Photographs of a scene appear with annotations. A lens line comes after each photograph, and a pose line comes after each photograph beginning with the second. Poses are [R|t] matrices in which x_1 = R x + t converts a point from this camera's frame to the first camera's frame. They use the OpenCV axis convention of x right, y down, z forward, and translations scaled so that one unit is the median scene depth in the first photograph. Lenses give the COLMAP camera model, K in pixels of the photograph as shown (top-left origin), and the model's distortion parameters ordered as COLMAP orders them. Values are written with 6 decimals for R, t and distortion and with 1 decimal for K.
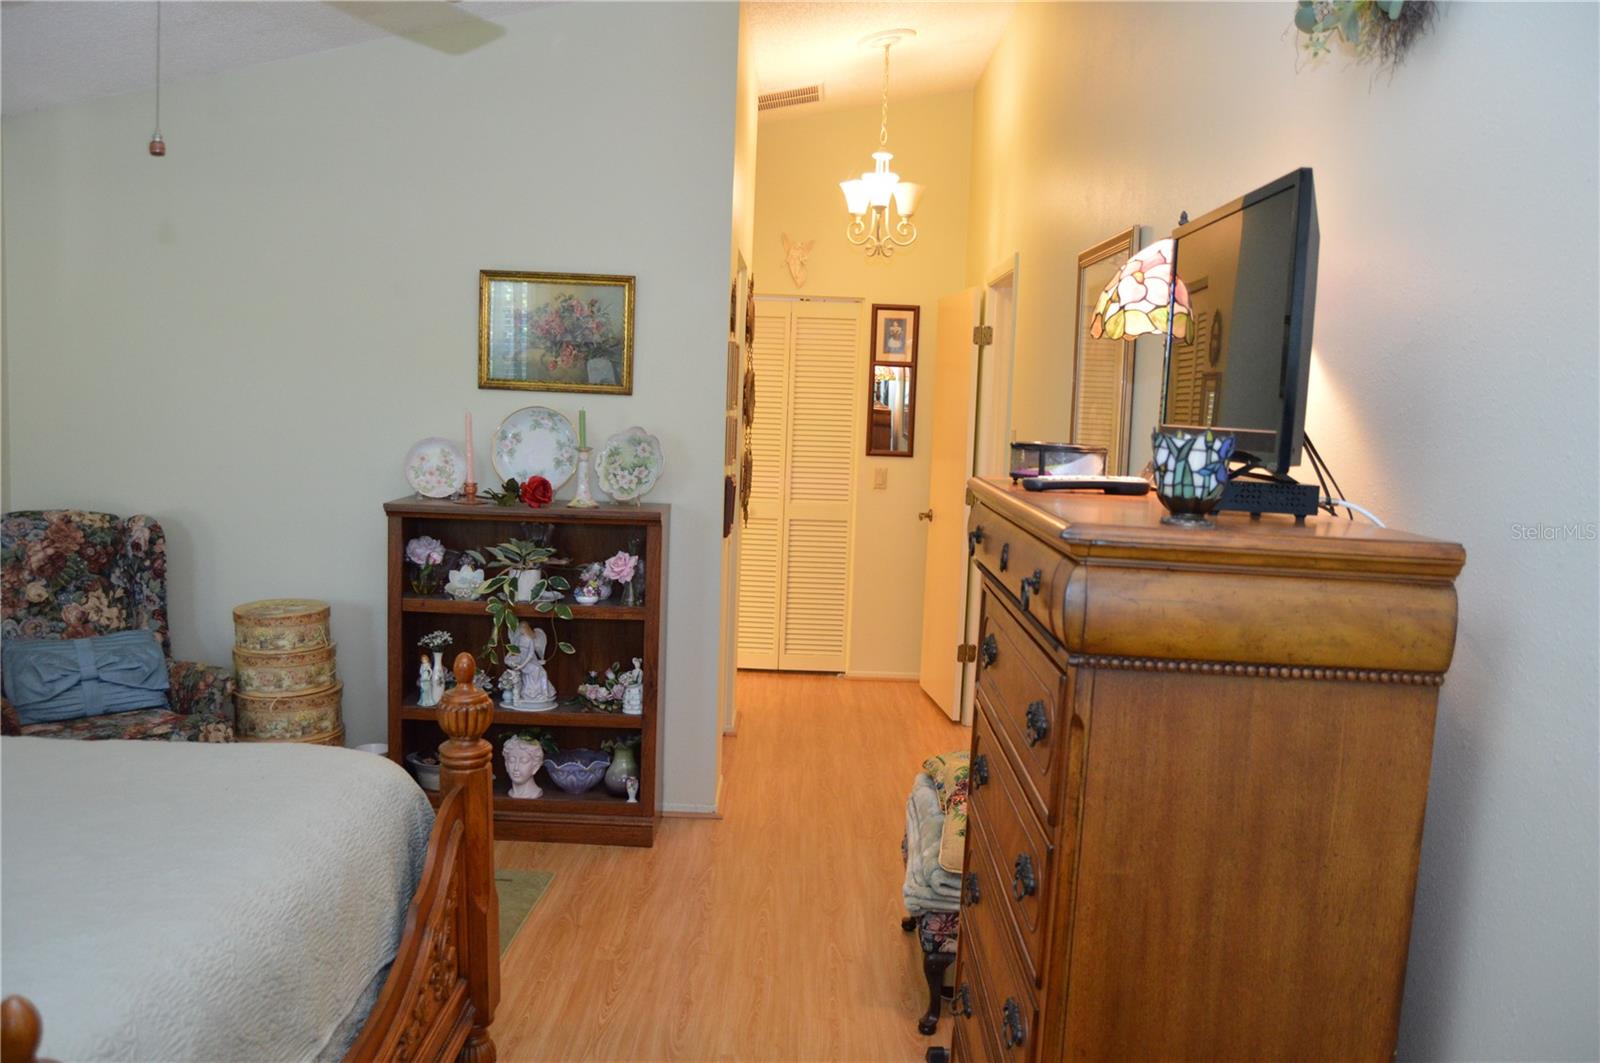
lens RADIAL K [[1277.0, 0, 798.9], [0, 1277.0, 530.9], [0, 0, 1]] dist [-0.095216, 0.043039]
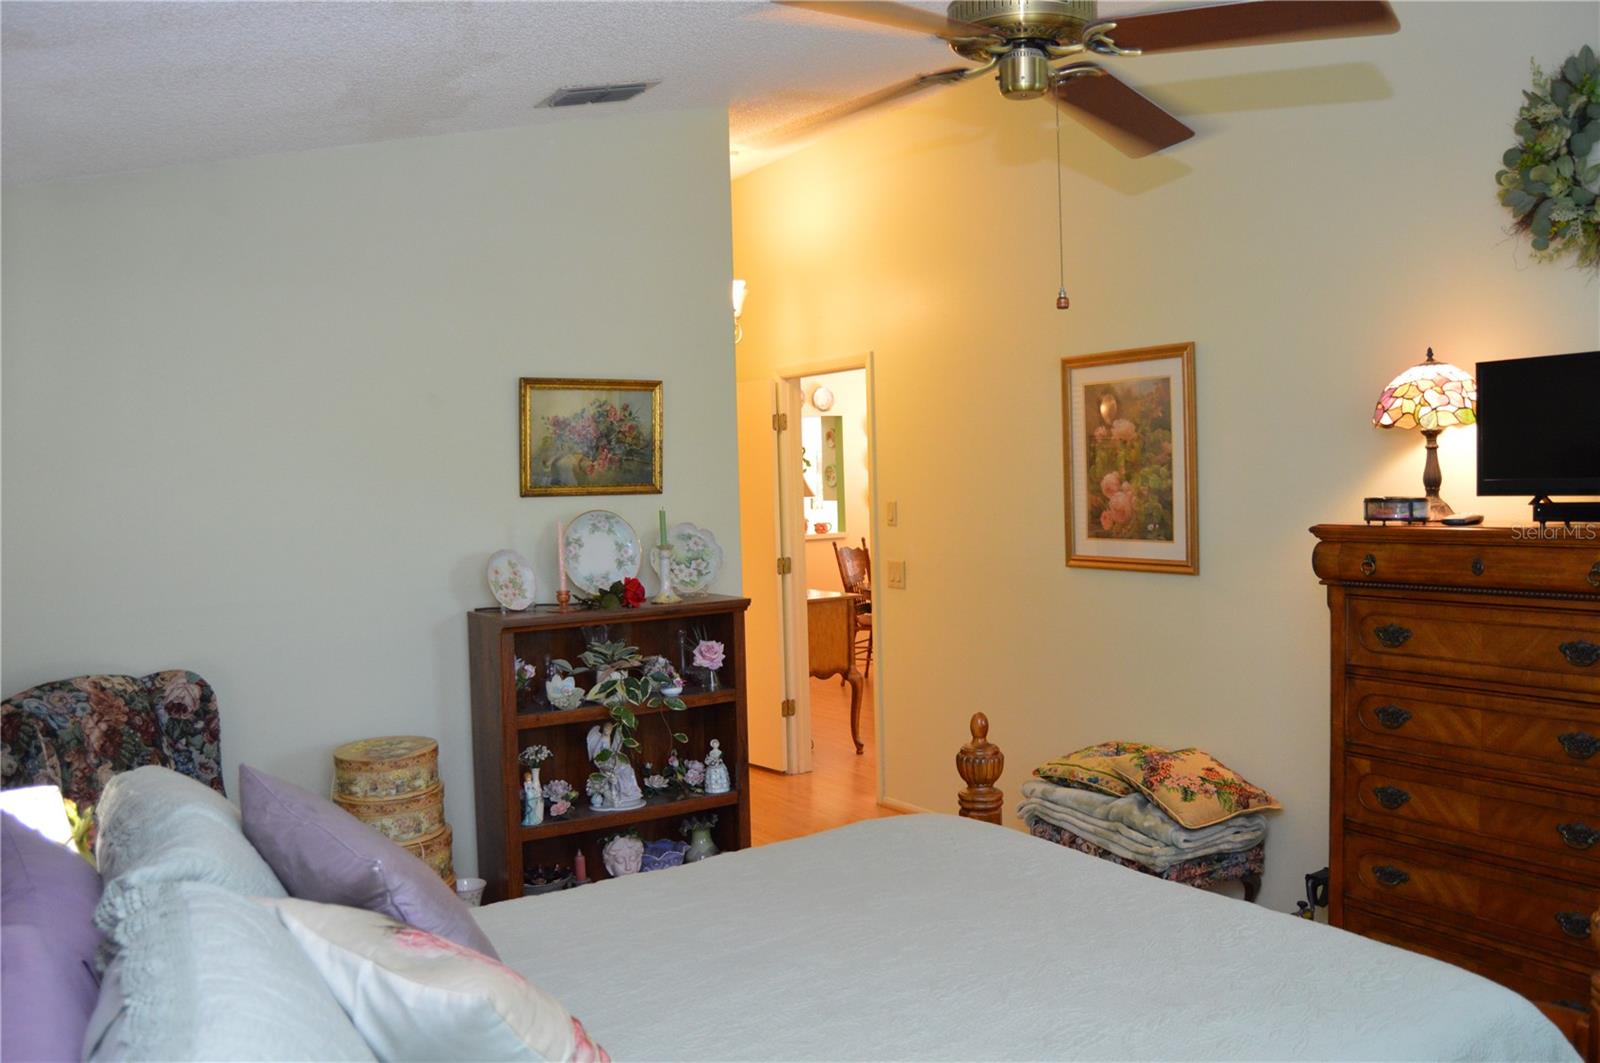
lens RADIAL K [[1306.7, 0, 795.8], [0, 1306.7, 535.6], [0, 0, 1]] dist [-0.068533, 0.007176]
pose [[0.846589, -0.084867, 0.525438, -0.626447], [0.113811, 0.993237, -0.022948, -0.036052], [-0.519937, 0.079228, 0.850523, 0.030337]]
